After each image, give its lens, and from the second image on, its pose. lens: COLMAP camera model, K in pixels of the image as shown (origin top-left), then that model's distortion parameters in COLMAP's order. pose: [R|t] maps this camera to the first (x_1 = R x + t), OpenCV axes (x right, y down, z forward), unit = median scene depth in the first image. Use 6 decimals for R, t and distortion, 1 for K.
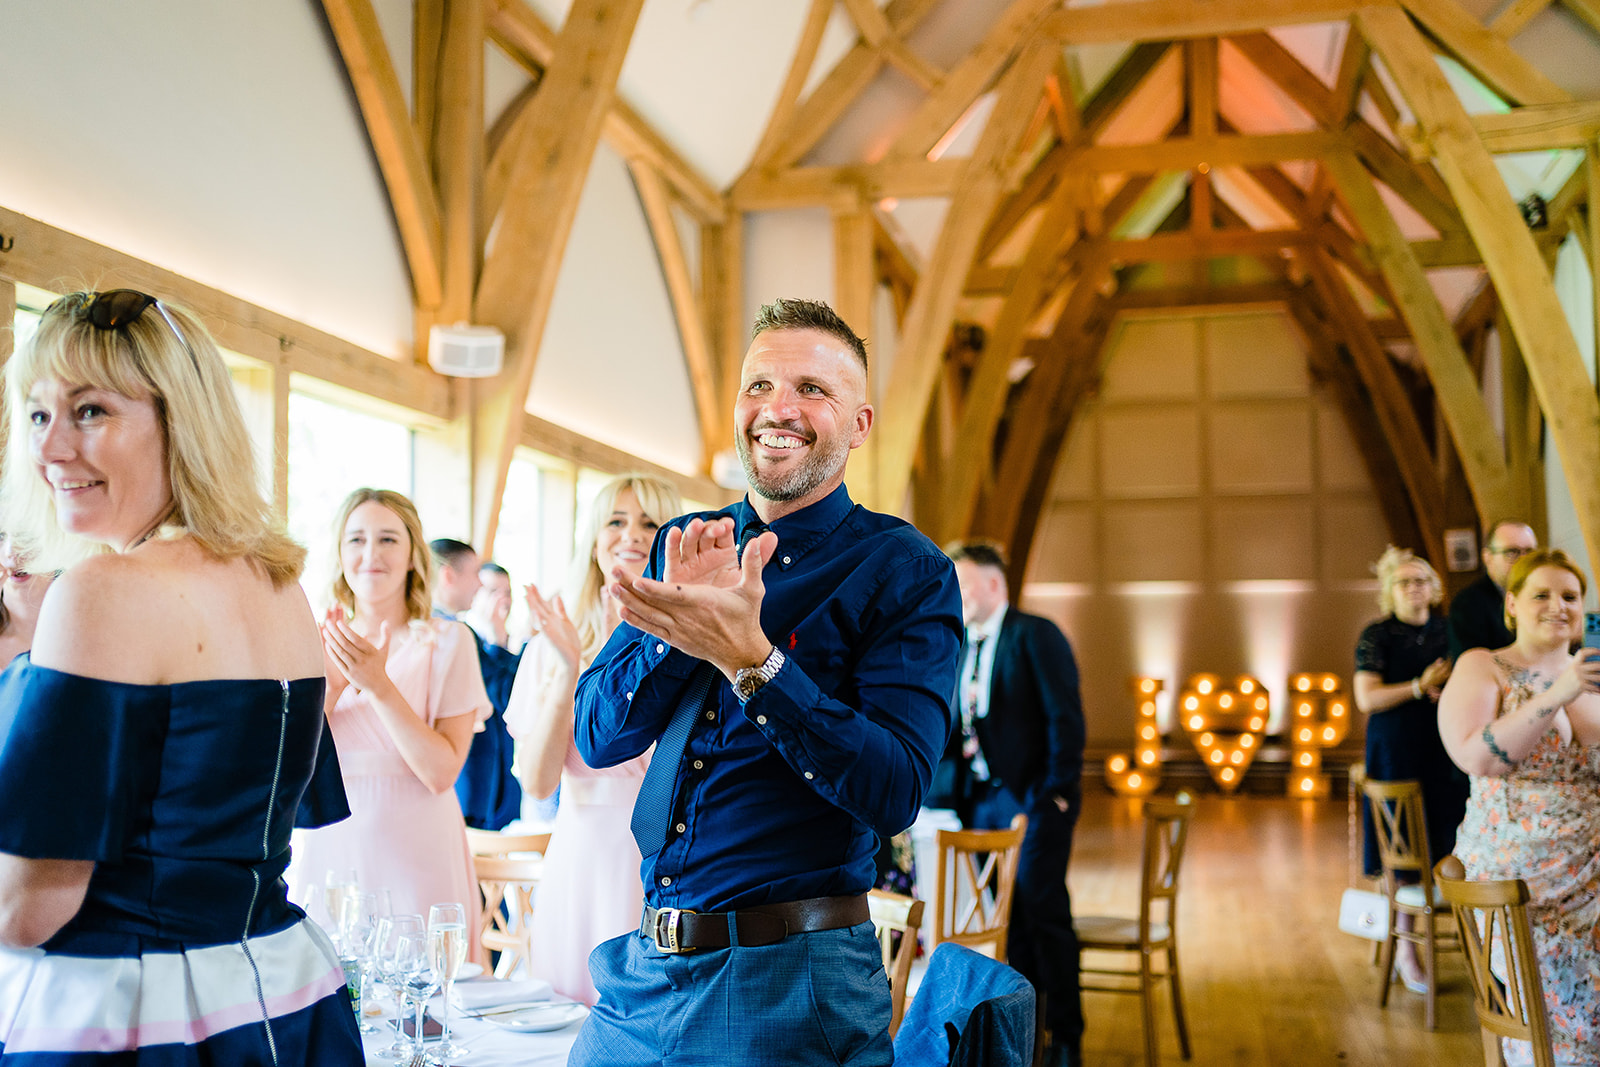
lens RADIAL K [[1689.9, 0, 800.0], [0, 1689.9, 533.5], [0, 0, 1]] dist [-0.006119, 0.038851]
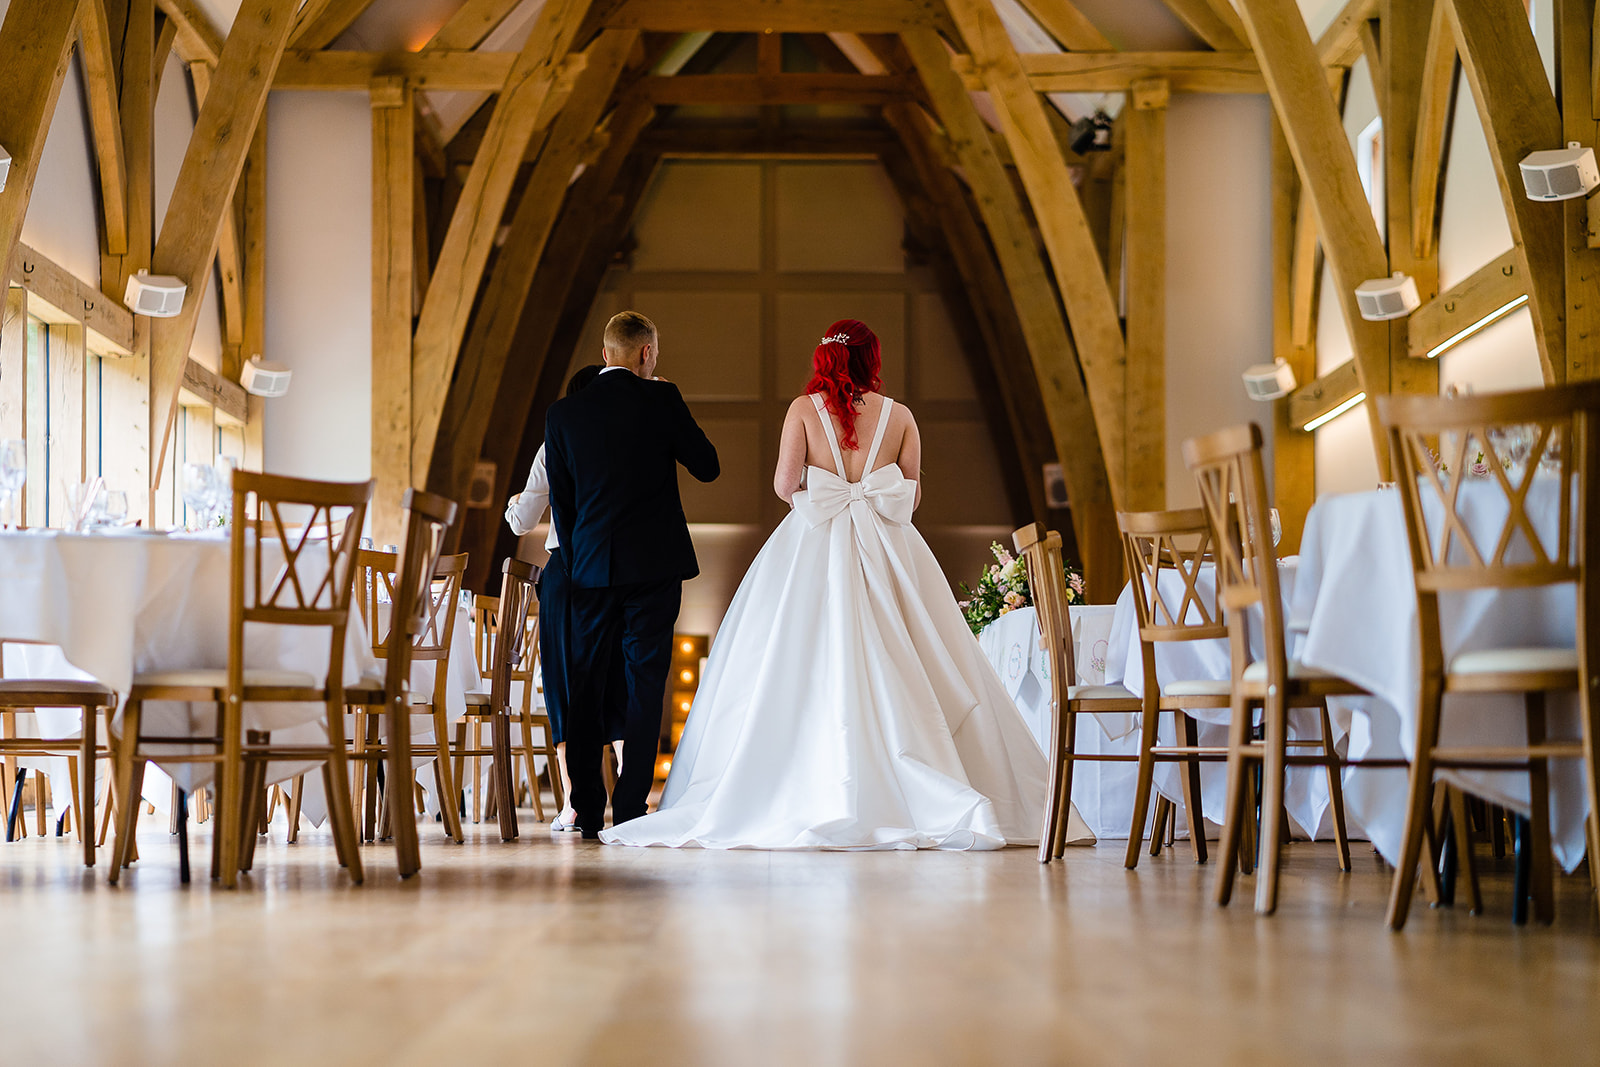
lens RADIAL K [[3916.3, 0, 800.0], [0, 3916.3, 533.5], [0, 0, 1]] dist [0.003159, 0.001447]
pose [[0.971818, 0.019962, 0.234887, -0.275524], [-0.026028, 0.999402, 0.022756, -0.009241], [-0.234292, -0.028228, 0.971756, -1.252495]]
